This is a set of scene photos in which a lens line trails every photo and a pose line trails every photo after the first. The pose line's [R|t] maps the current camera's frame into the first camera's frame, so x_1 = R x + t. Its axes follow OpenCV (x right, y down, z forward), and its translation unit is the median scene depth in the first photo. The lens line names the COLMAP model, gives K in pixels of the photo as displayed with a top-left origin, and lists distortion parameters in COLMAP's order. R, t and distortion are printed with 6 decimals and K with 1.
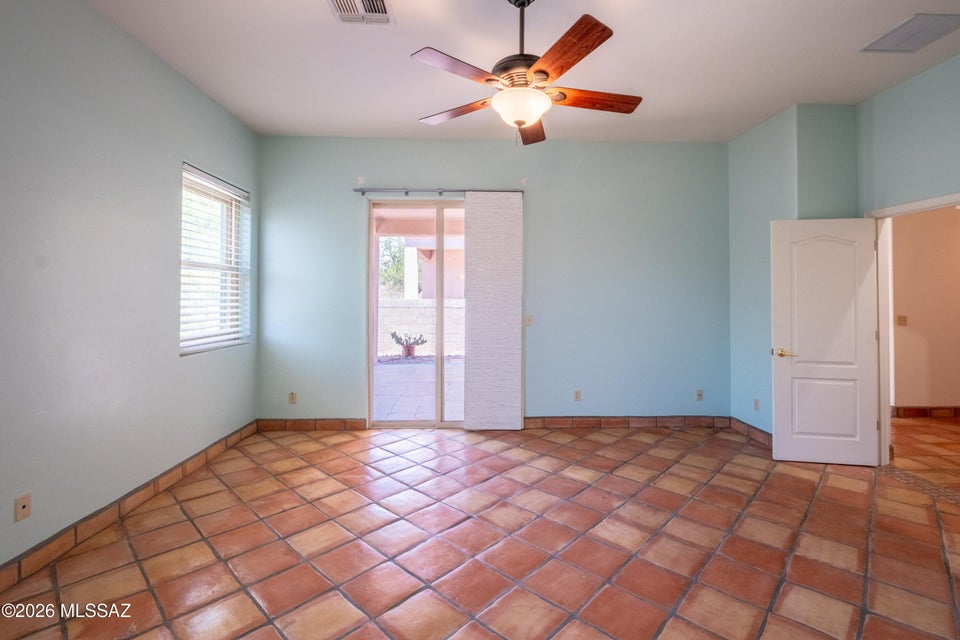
lens RADIAL K [[435.1, 0, 477.7], [0, 435.1, 298.1], [0, 0, 1]] dist [0.000326, 0.000664]
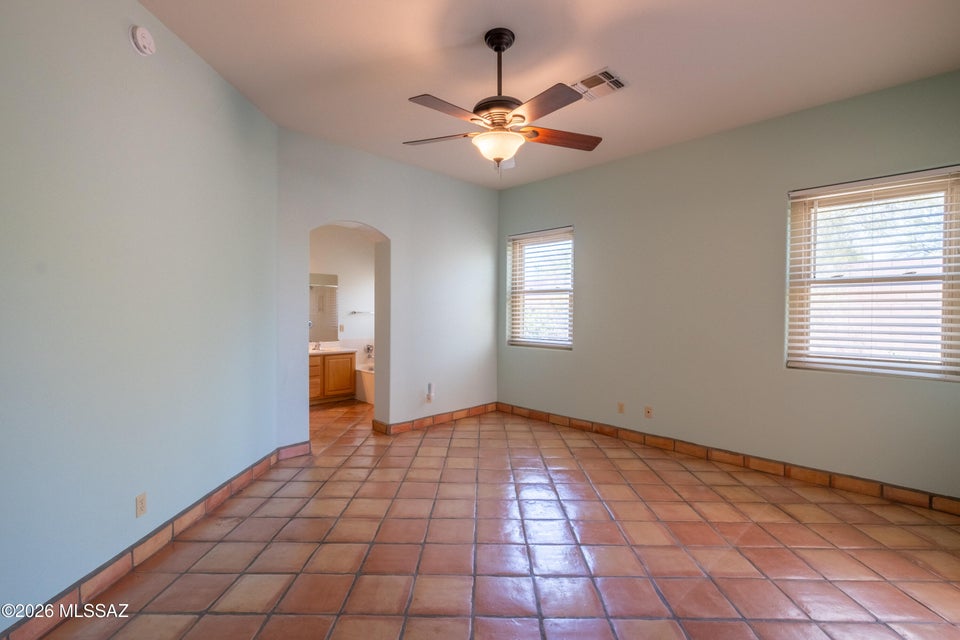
lens RADIAL K [[435.1, 0, 477.7], [0, 435.1, 298.1], [0, 0, 1]] dist [0.000326, 0.000664]
pose [[-0.727520, -0.028342, -0.685500, 0.765710], [-0.009999, 0.999478, -0.030711, -0.001489], [0.686013, -0.015489, -0.727424, 1.466872]]
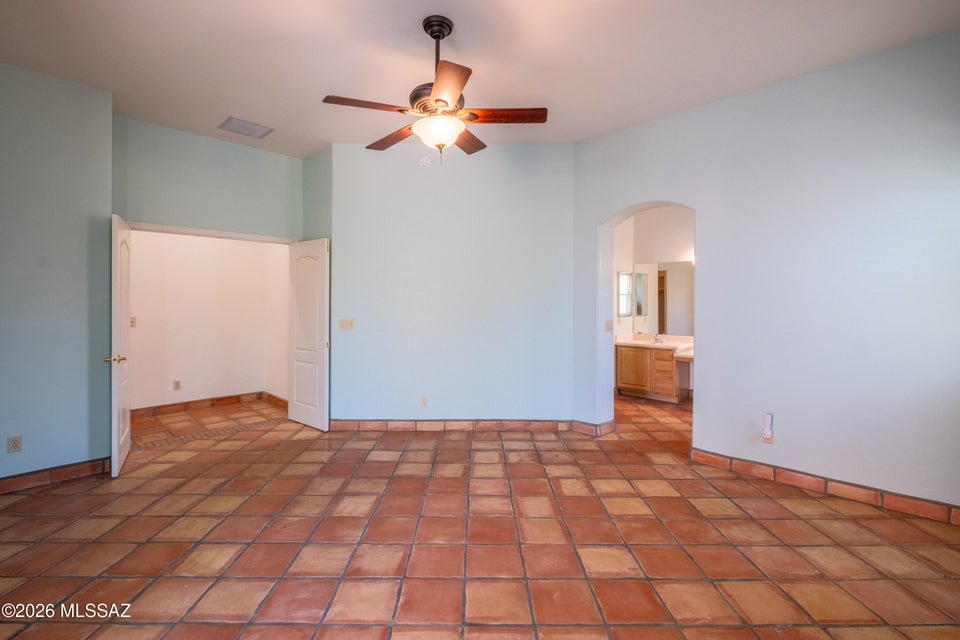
lens RADIAL K [[435.1, 0, 477.7], [0, 435.1, 298.1], [0, 0, 1]] dist [0.000326, 0.000664]
pose [[-0.688216, -0.001240, 0.725505, -0.649283], [-0.001314, 0.999999, 0.000463, -0.009675], [-0.725505, -0.000635, -0.688217, 1.375542]]
